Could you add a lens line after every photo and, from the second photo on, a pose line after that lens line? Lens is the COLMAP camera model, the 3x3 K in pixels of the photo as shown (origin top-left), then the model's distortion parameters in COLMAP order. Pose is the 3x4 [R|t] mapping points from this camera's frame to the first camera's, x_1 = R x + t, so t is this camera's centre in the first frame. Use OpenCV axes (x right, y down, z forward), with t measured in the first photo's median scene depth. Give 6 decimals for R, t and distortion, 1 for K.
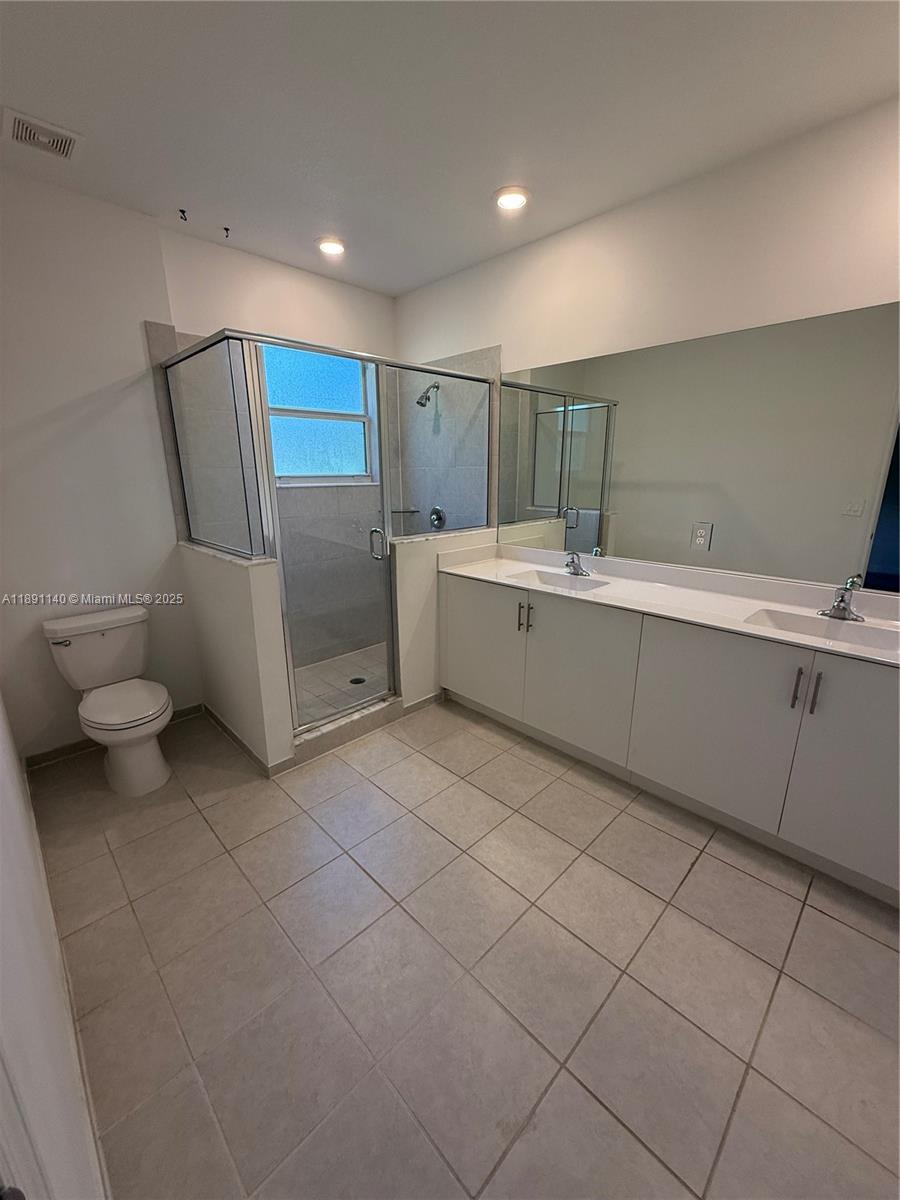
lens RADIAL K [[480.5, 0, 450.0], [0, 480.5, 600.0], [0, 0, 1]] dist [0.011045, 0.000132]
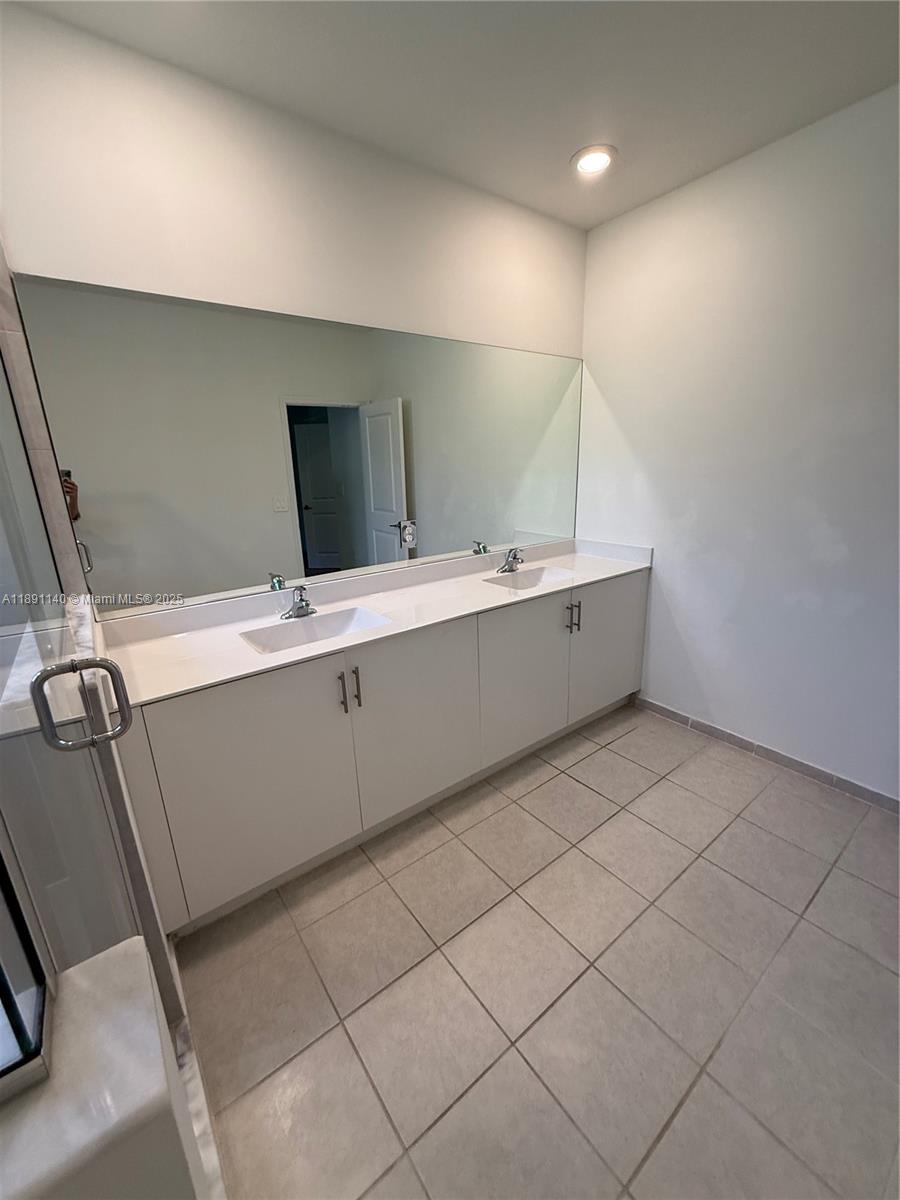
lens RADIAL K [[477.6, 0, 450.0], [0, 477.6, 600.0], [0, 0, 1]] dist [-0.000775, 0.000202]
pose [[0.124357, -0.266254, 0.955847, -0.346863], [0.289332, 0.931191, 0.221743, -0.150246], [-0.949117, 0.248982, 0.192835, 0.565477]]
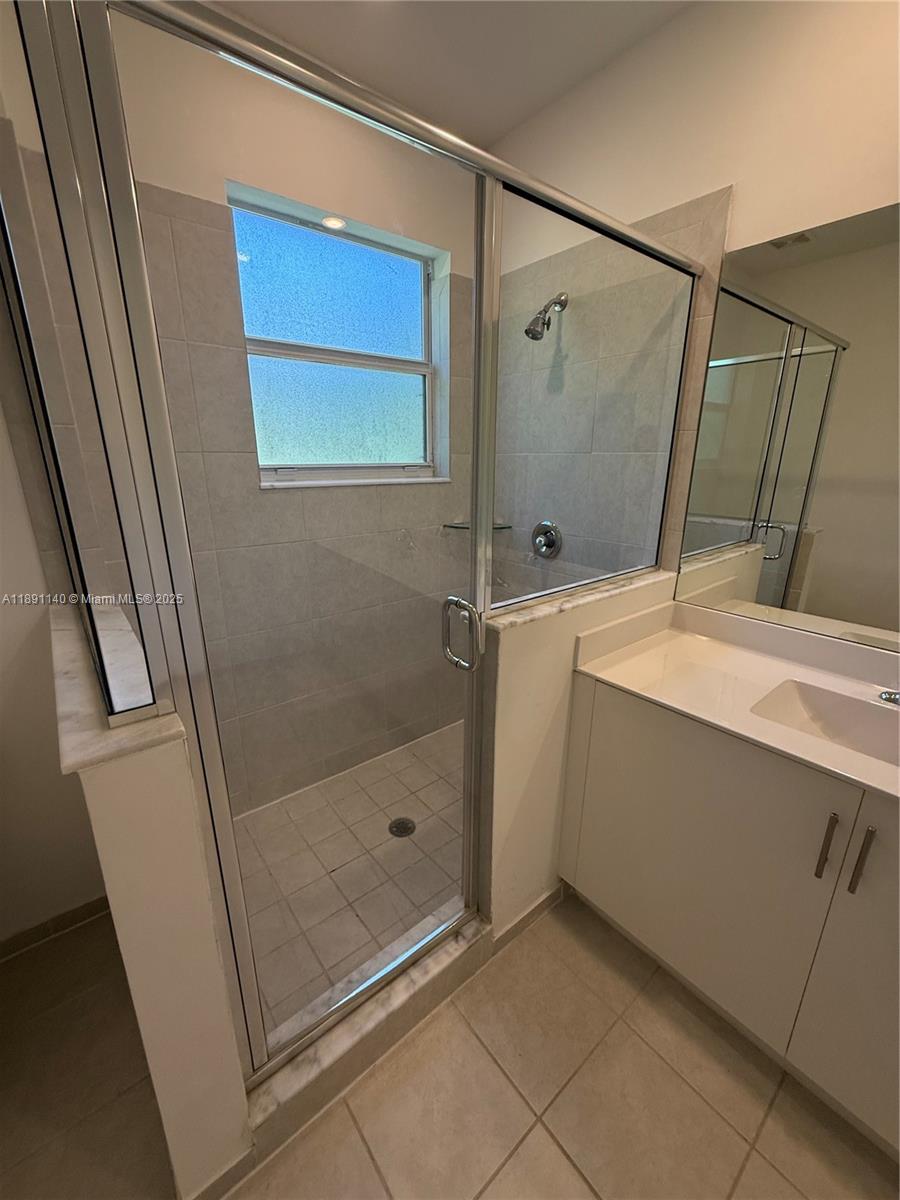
lens RADIAL K [[477.6, 0, 450.0], [0, 477.6, 600.0], [0, 0, 1]] dist [-0.000775, 0.000202]
pose [[0.995953, 0.033303, -0.083472, -0.104947], [-0.030718, 0.999014, 0.032067, -0.133245], [0.084458, -0.029373, 0.995994, 0.483246]]
